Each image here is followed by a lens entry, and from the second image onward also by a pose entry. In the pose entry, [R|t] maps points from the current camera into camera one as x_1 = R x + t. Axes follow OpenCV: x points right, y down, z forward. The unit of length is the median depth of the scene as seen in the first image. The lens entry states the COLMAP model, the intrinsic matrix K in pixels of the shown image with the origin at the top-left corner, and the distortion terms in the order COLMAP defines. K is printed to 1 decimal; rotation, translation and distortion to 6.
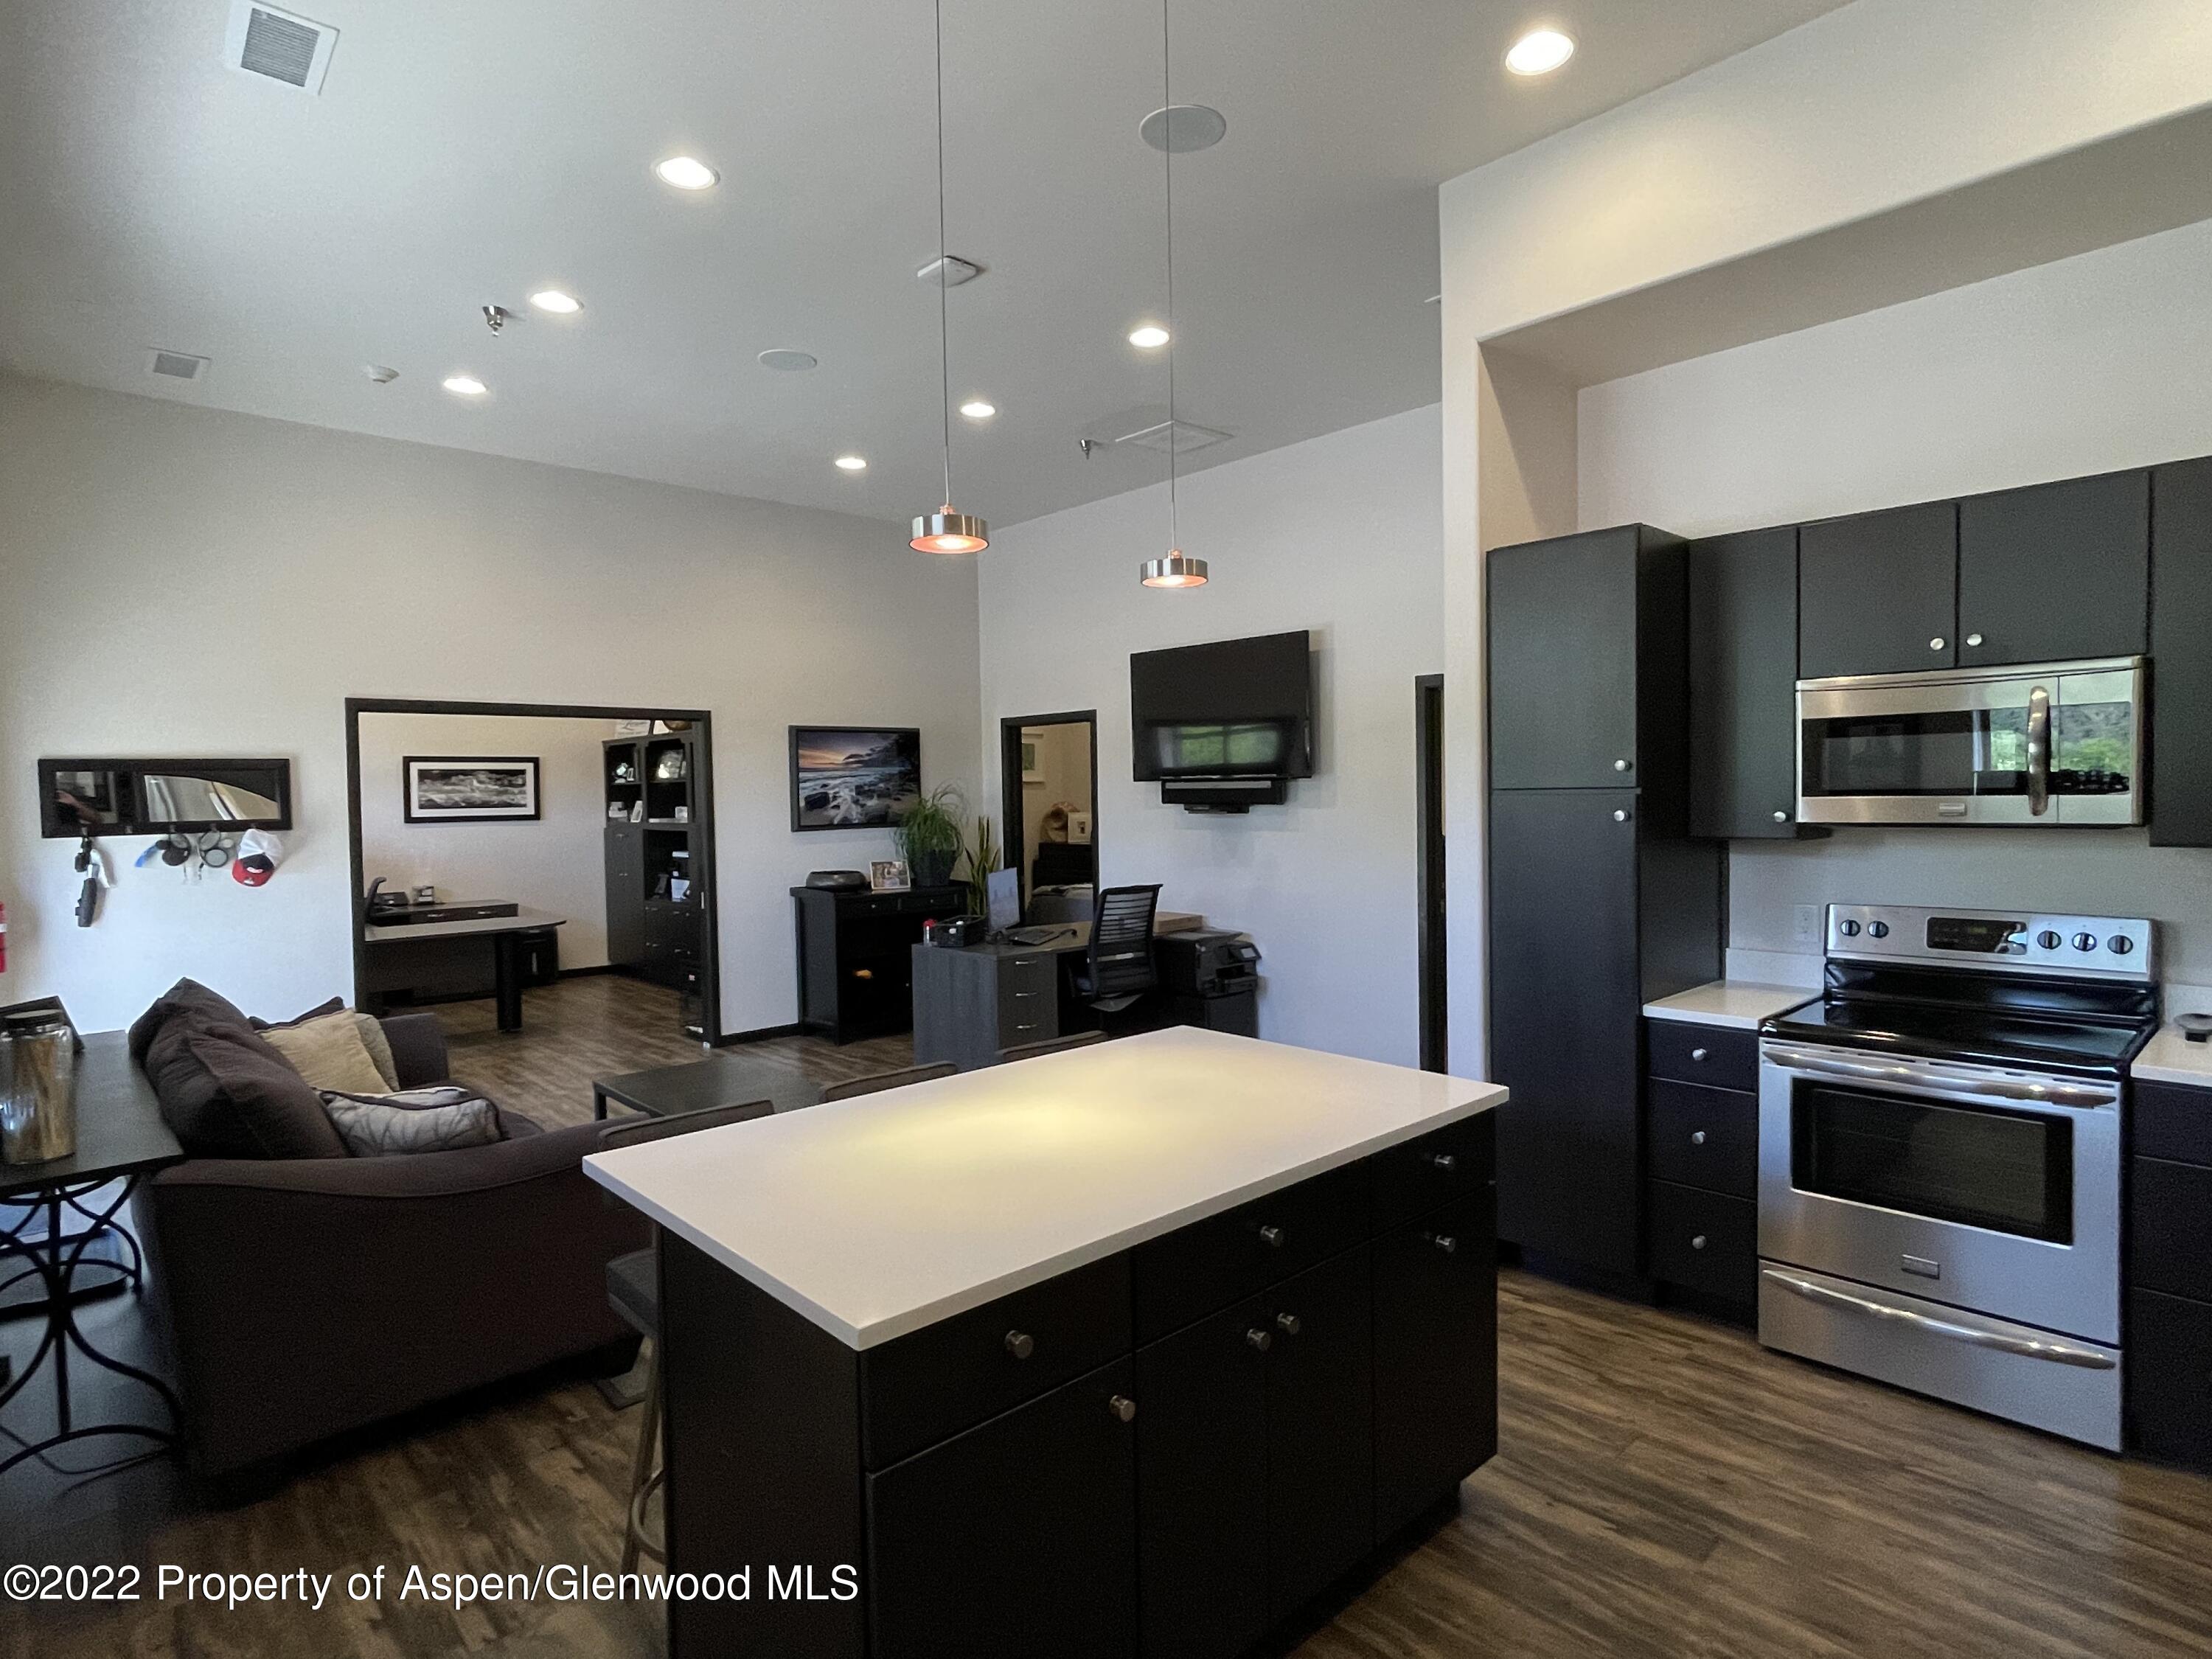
lens RADIAL K [[1196.6, 0, 1120.0], [0, 1196.6, 834.9], [0, 0, 1]] dist [0.004785, -0.000070]
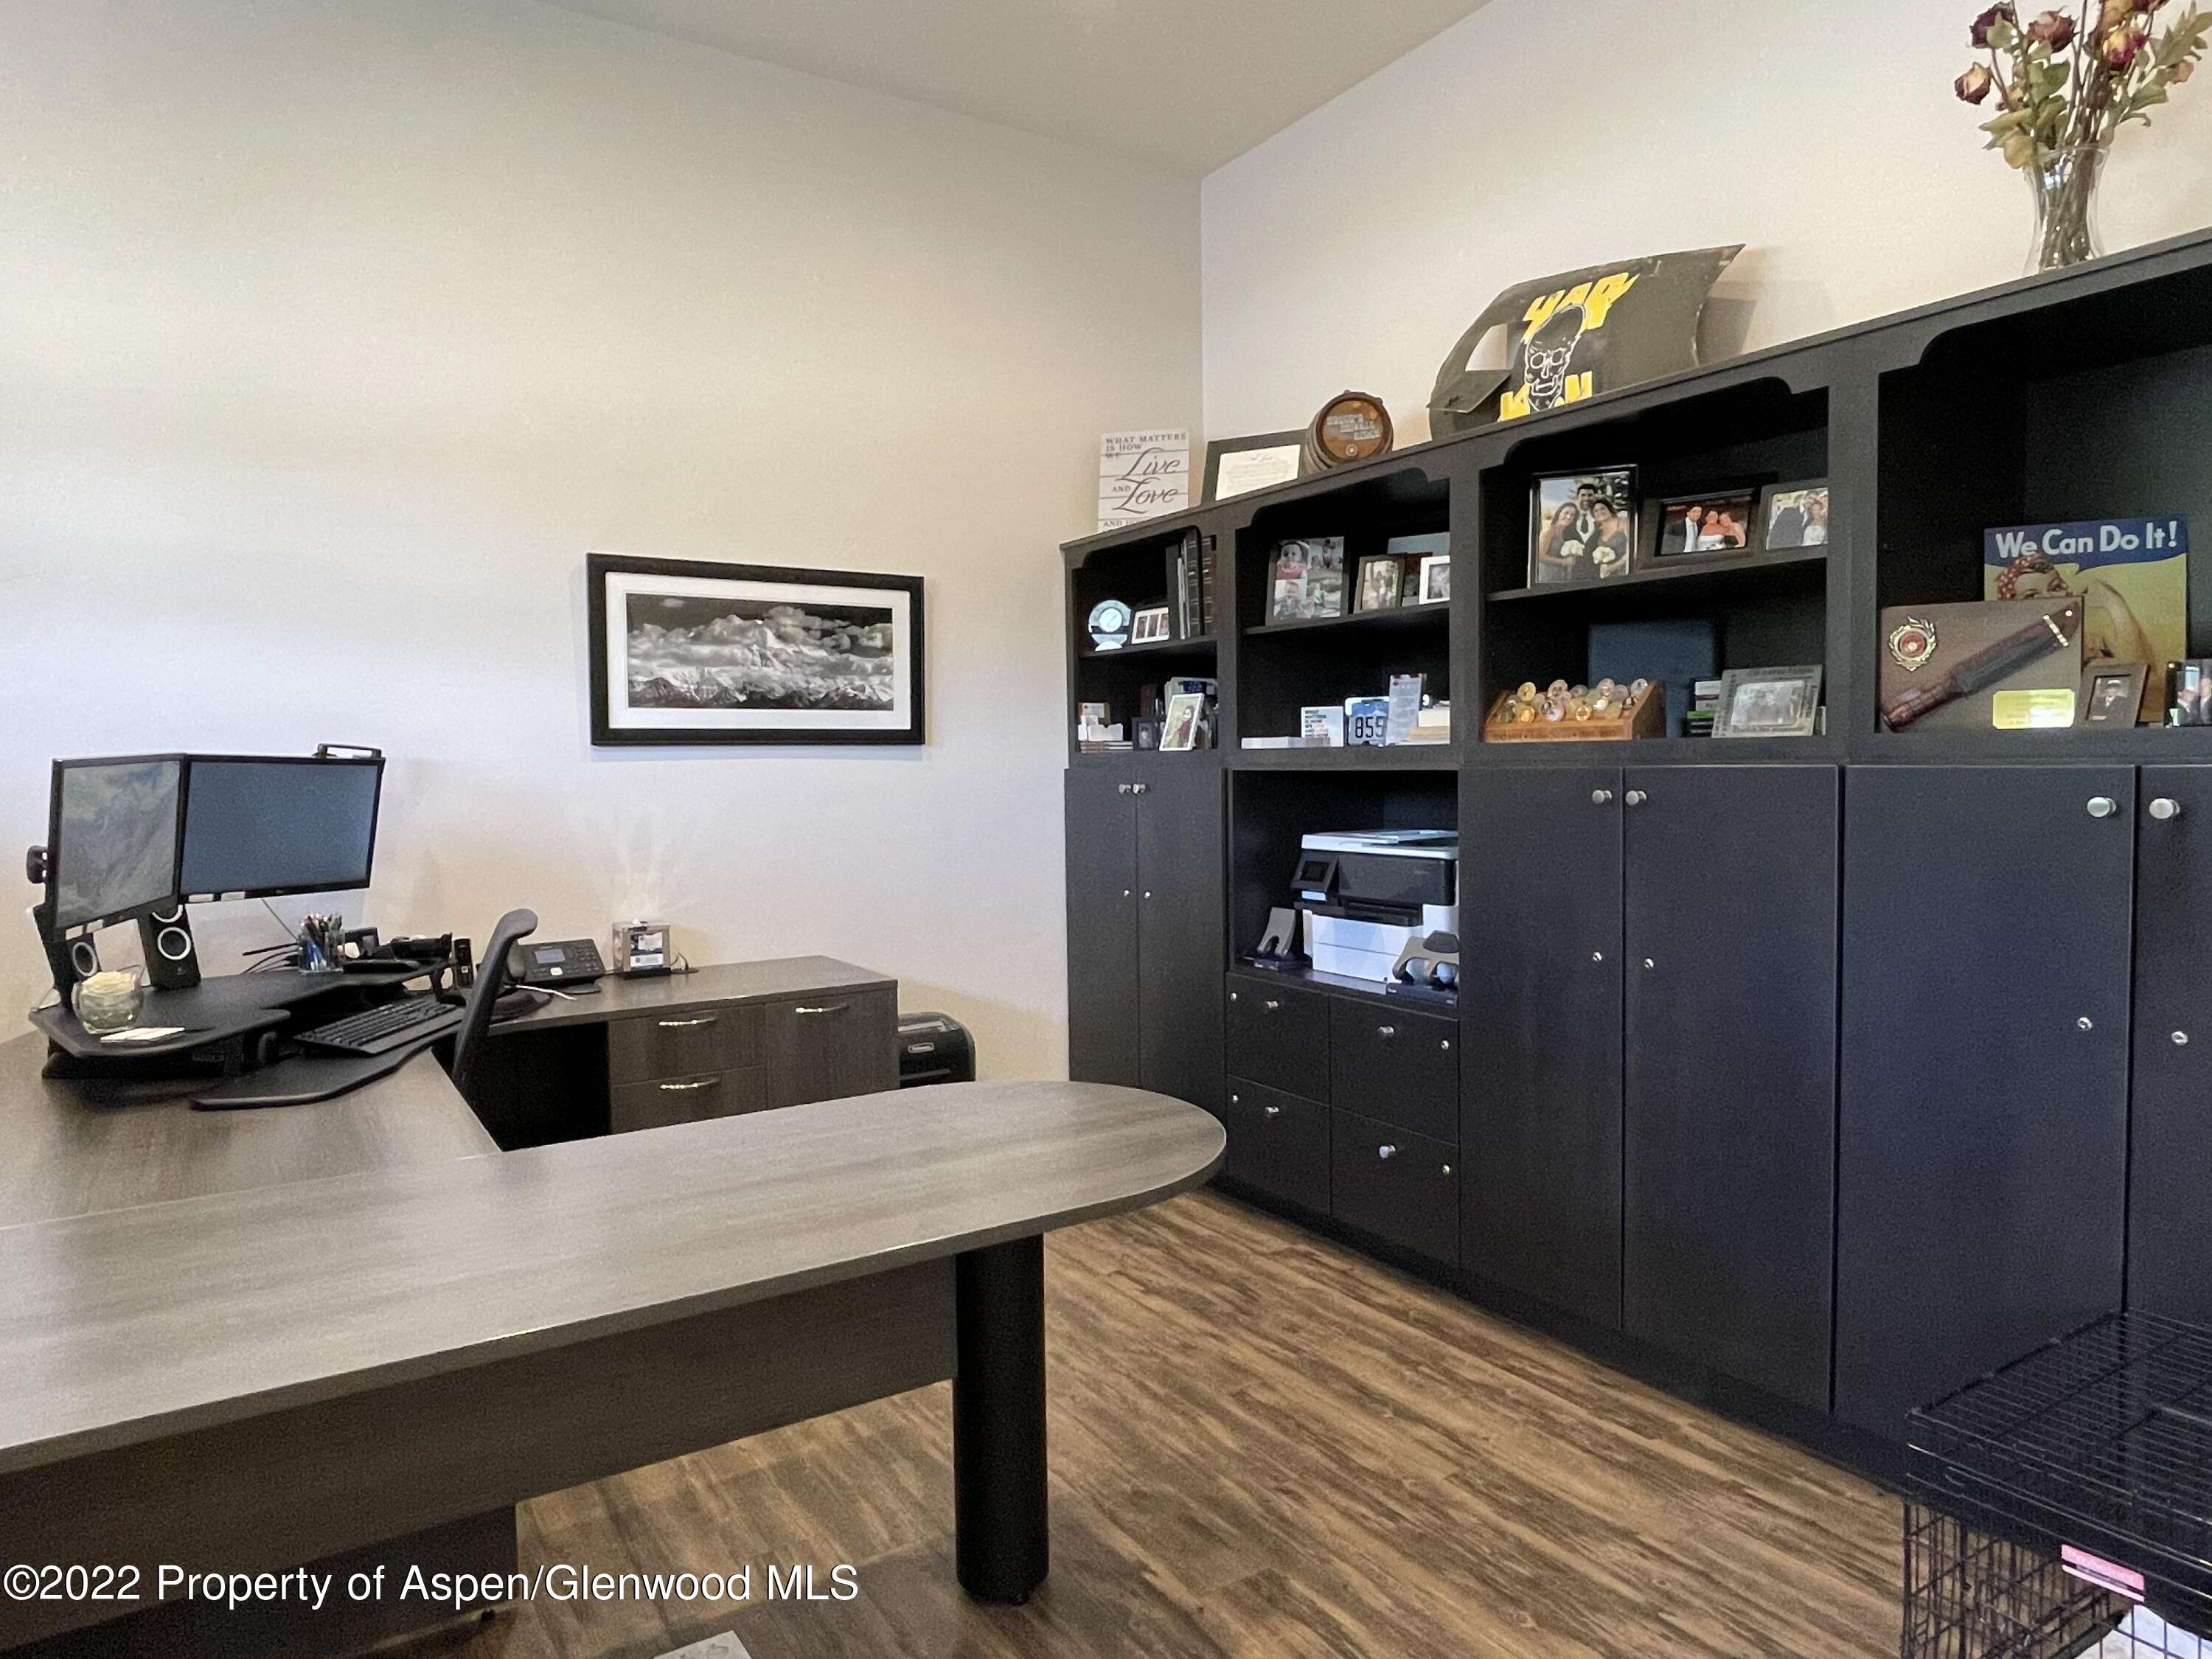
lens RADIAL K [[1367.8, 0, 1124.0], [0, 1367.8, 828.2], [0, 0, 1]] dist [0.009016, -0.020546]
pose [[0.985673, 0.011895, -0.168249, -0.370782], [-0.009445, 0.999838, 0.015353, 0.006767], [0.168405, -0.013544, 0.985625, 0.622890]]
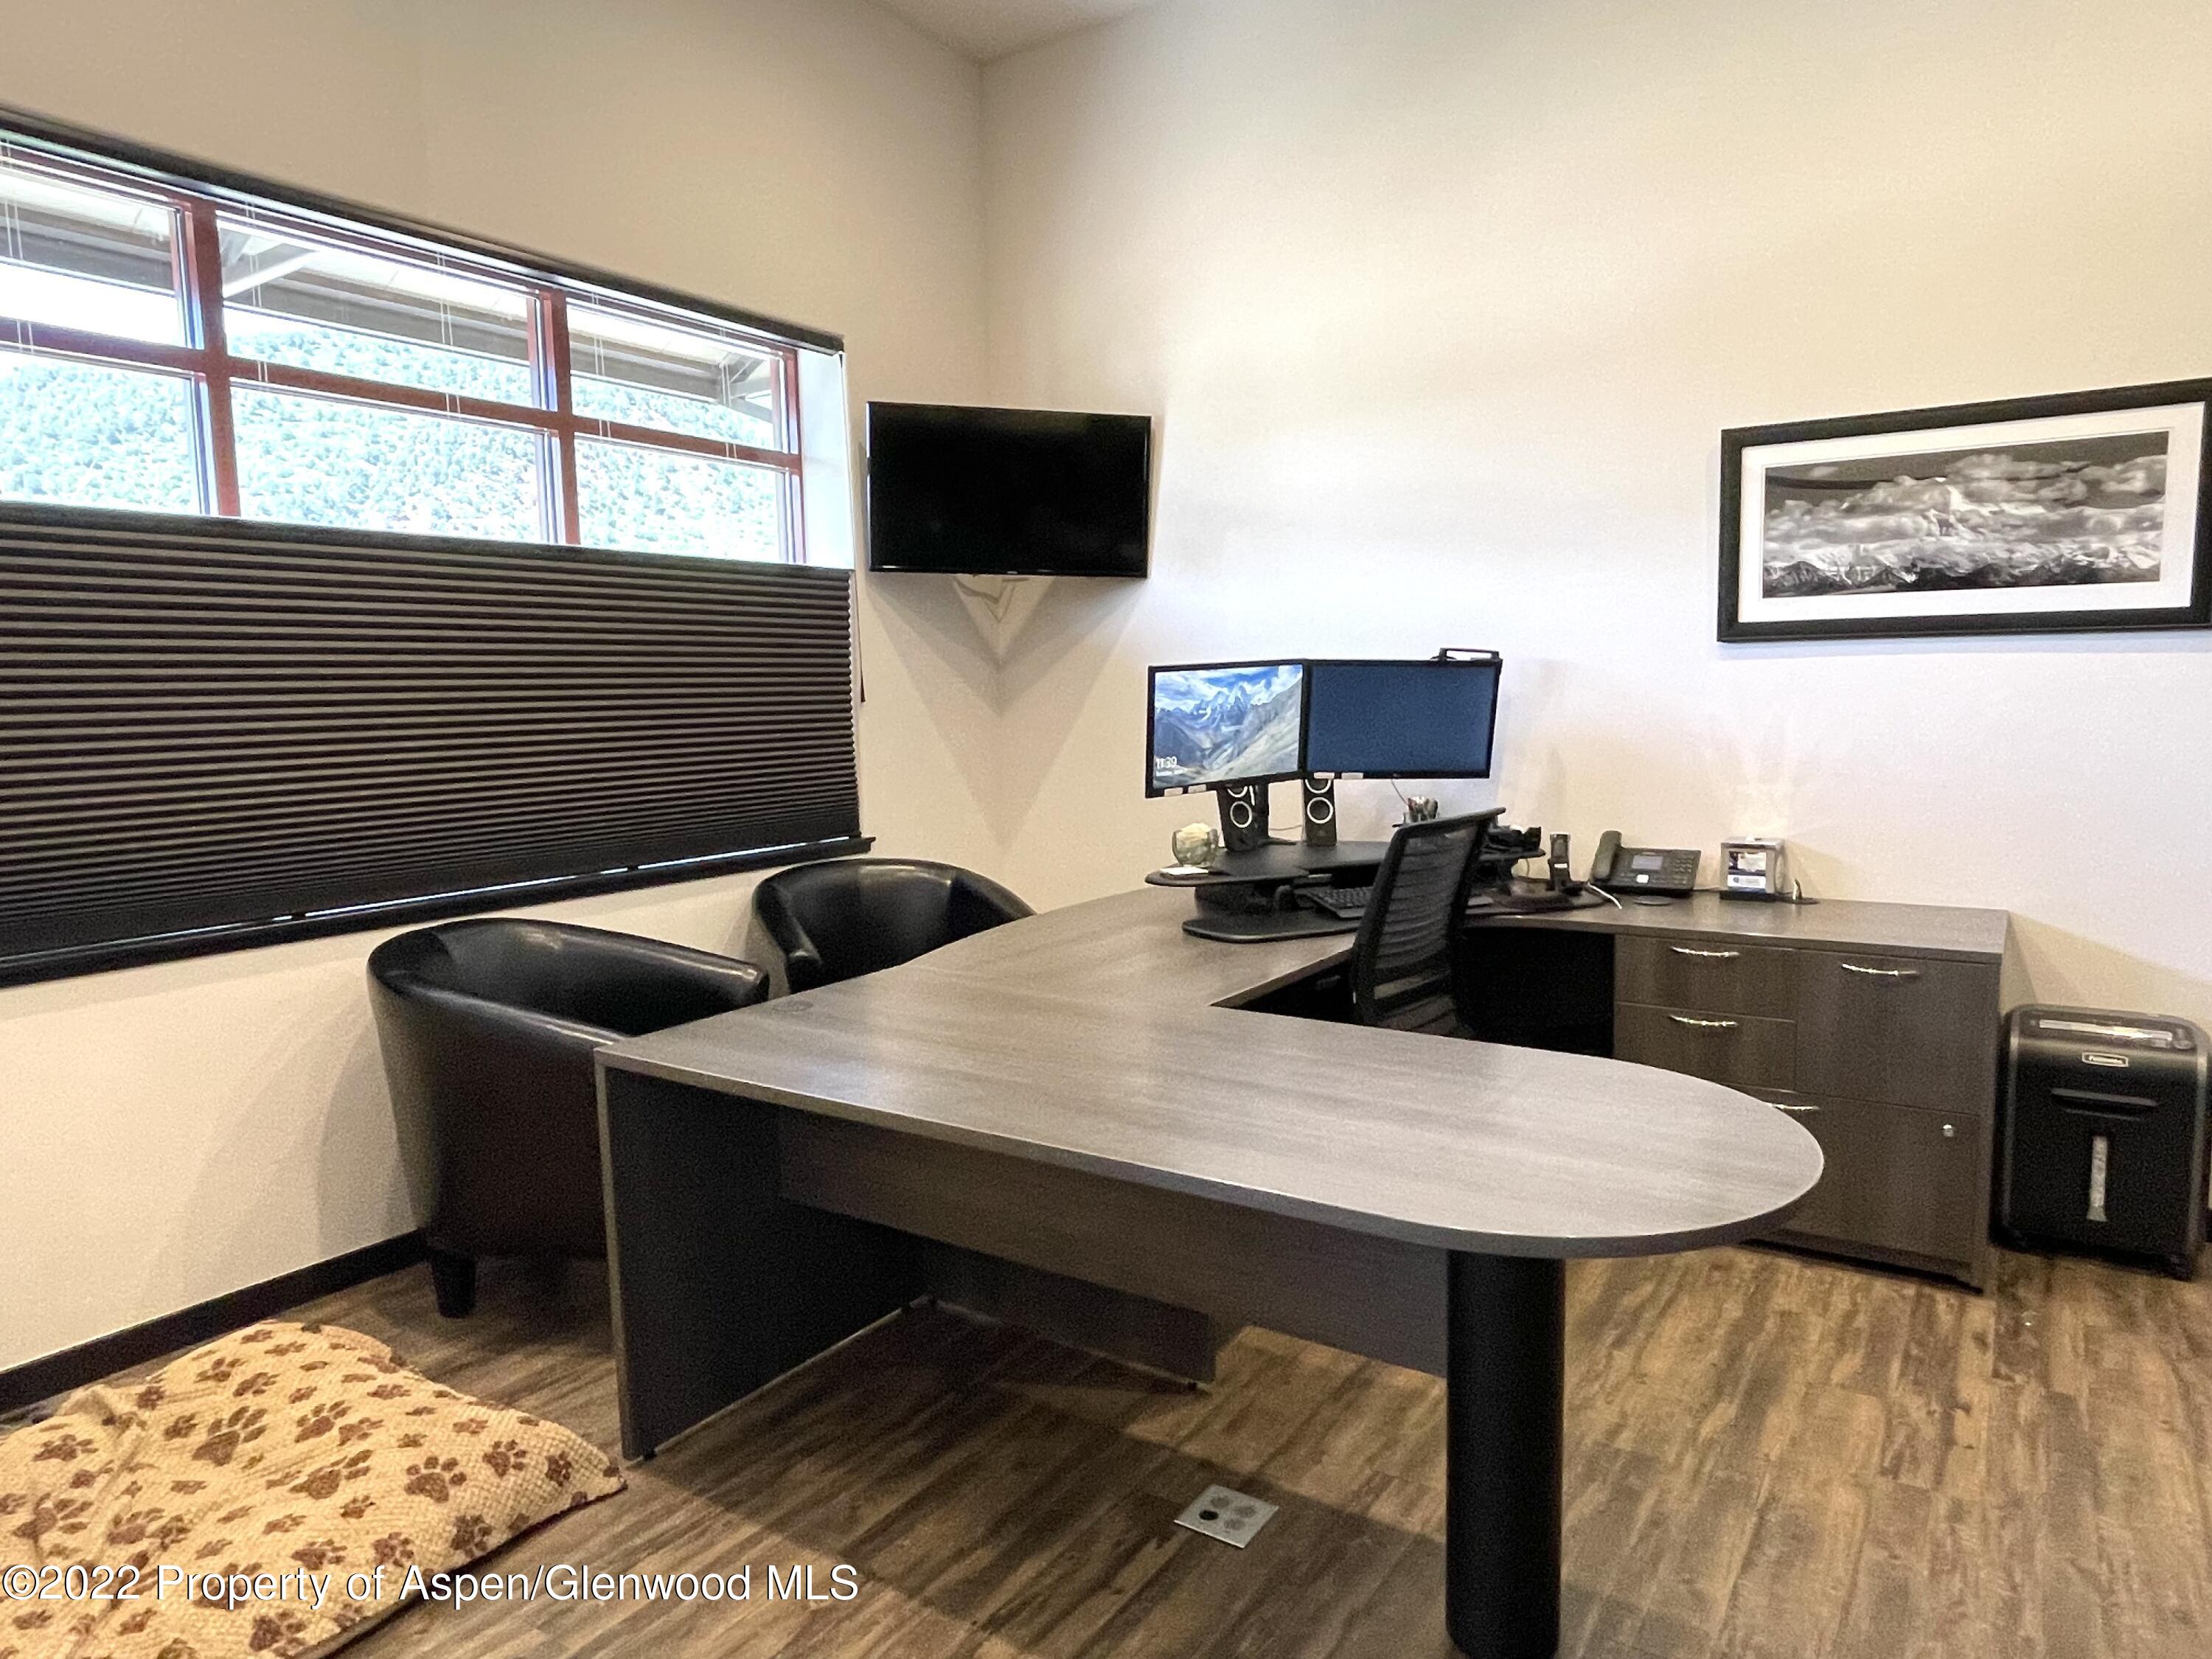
lens RADIAL K [[1367.8, 0, 1113.6], [0, 1367.8, 826.7], [0, 0, 1]] dist [0.009016, -0.020546]
pose [[0.229874, 0.111935, -0.966762, -0.267261], [-0.020755, 0.993702, 0.110119, 0.002400], [0.972999, -0.005248, 0.230749, 0.746942]]
